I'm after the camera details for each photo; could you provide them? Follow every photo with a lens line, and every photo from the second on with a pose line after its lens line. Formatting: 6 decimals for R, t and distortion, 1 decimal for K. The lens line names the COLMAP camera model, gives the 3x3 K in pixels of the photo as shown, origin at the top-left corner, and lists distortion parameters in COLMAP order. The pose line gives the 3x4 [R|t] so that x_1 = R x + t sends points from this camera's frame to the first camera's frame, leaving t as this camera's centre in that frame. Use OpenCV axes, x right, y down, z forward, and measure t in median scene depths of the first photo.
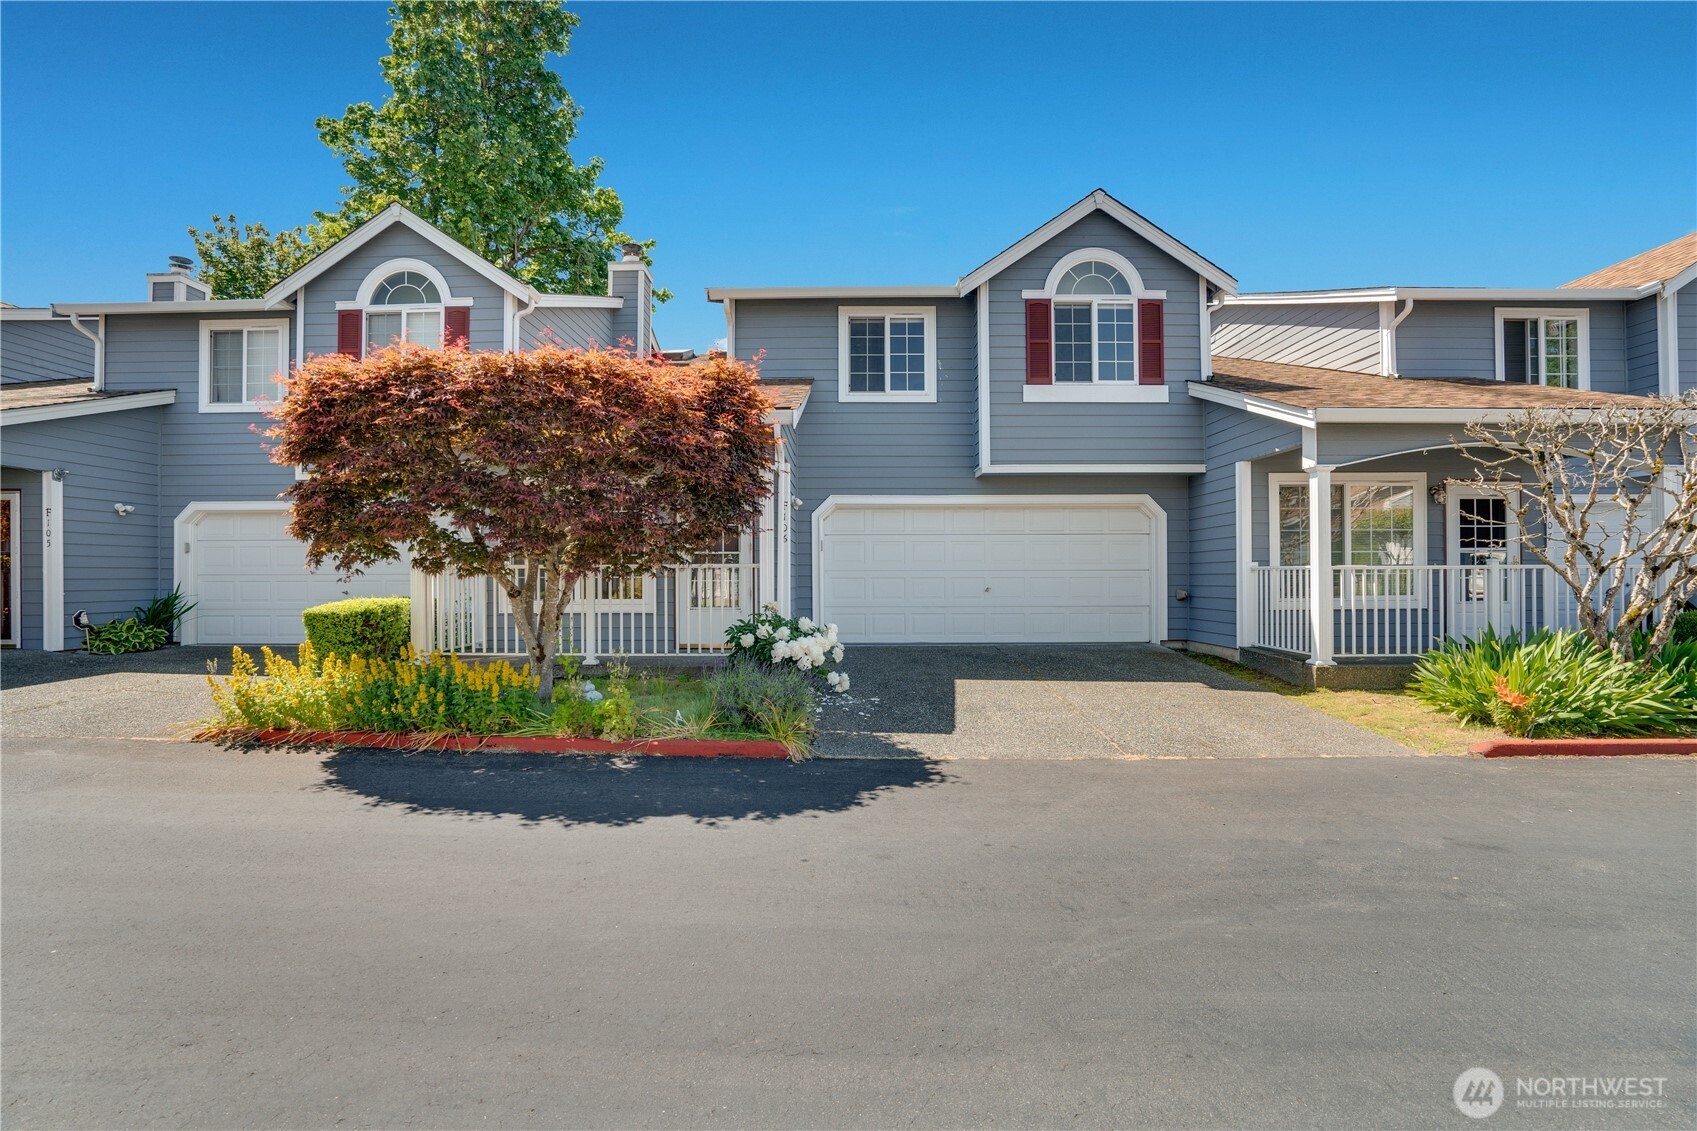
lens RADIAL K [[785.2, 0, 848.5], [0, 785.2, 565.5], [0, 0, 1]] dist [-0.001614, 0.000385]
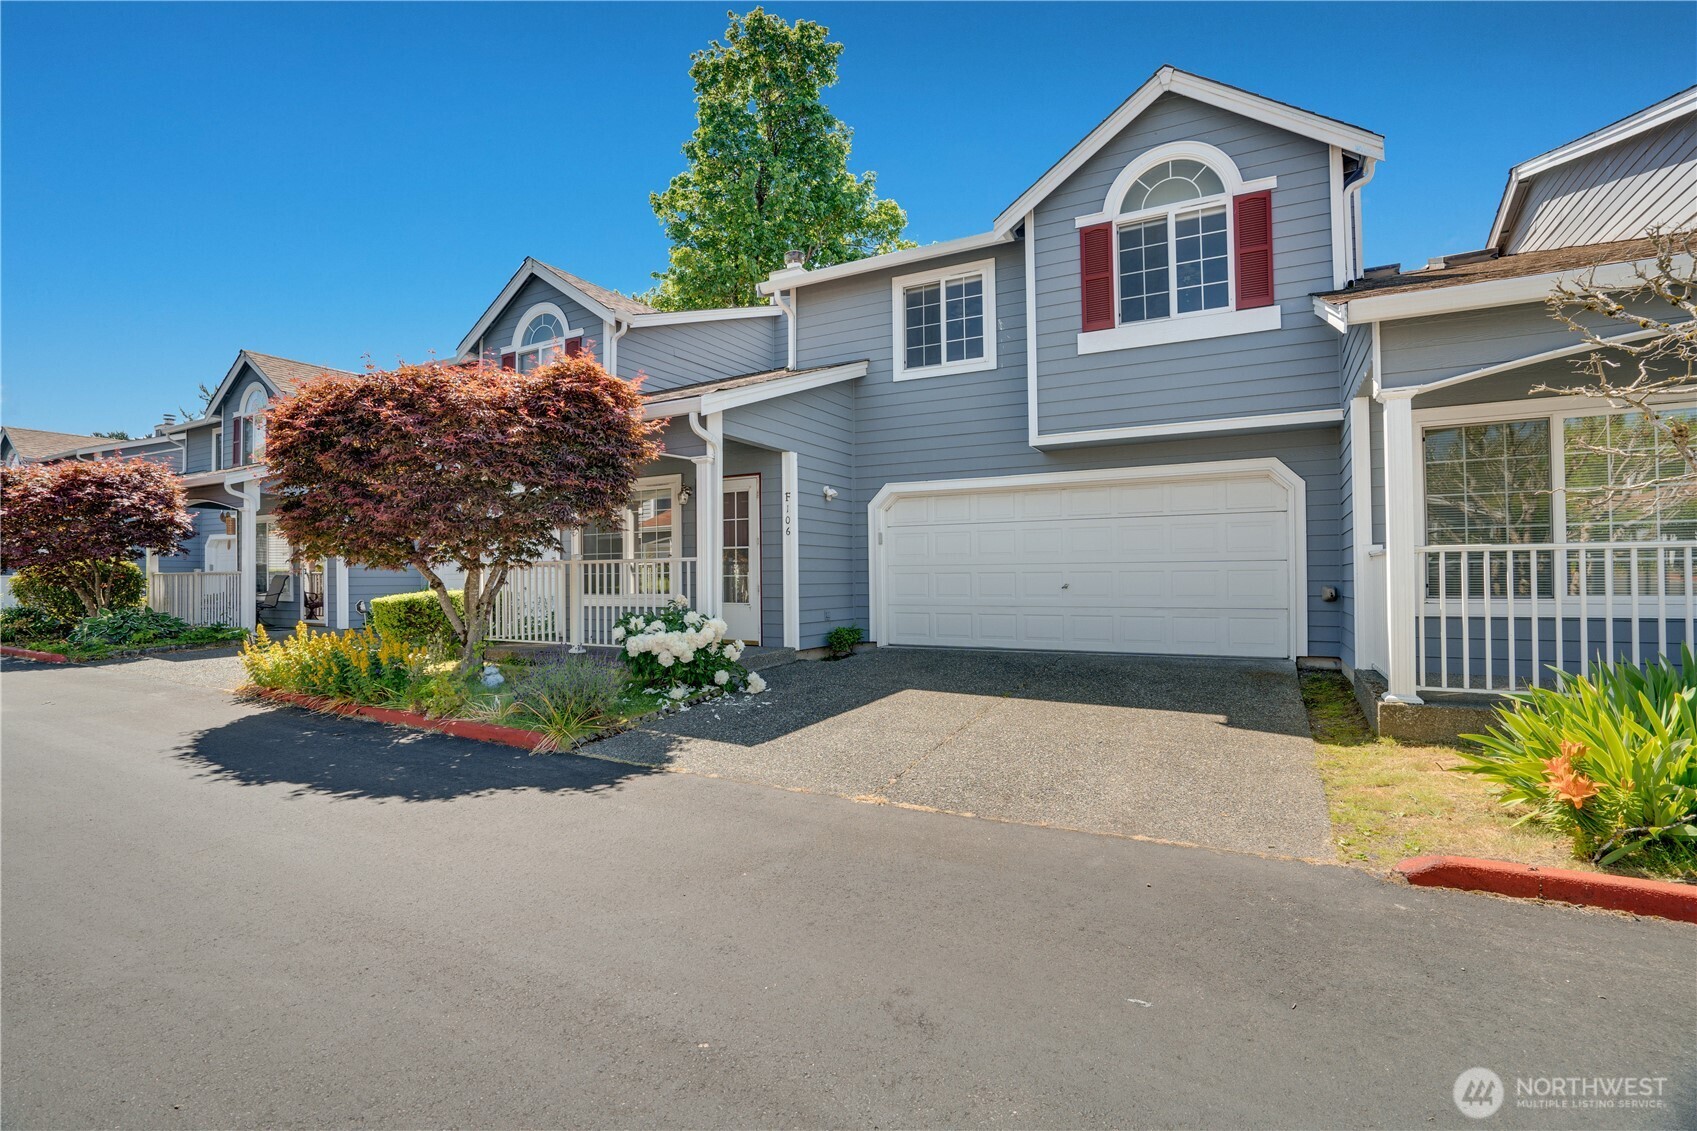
lens RADIAL K [[795.1, 0, 848.5], [0, 795.1, 565.5], [0, 0, 1]] dist [0.001043, 0.000244]
pose [[0.884839, -0.010602, -0.465776, 0.391114], [0.009089, 0.999944, -0.005495, 0.011764], [0.465808, 0.000629, 0.884886, 0.160607]]
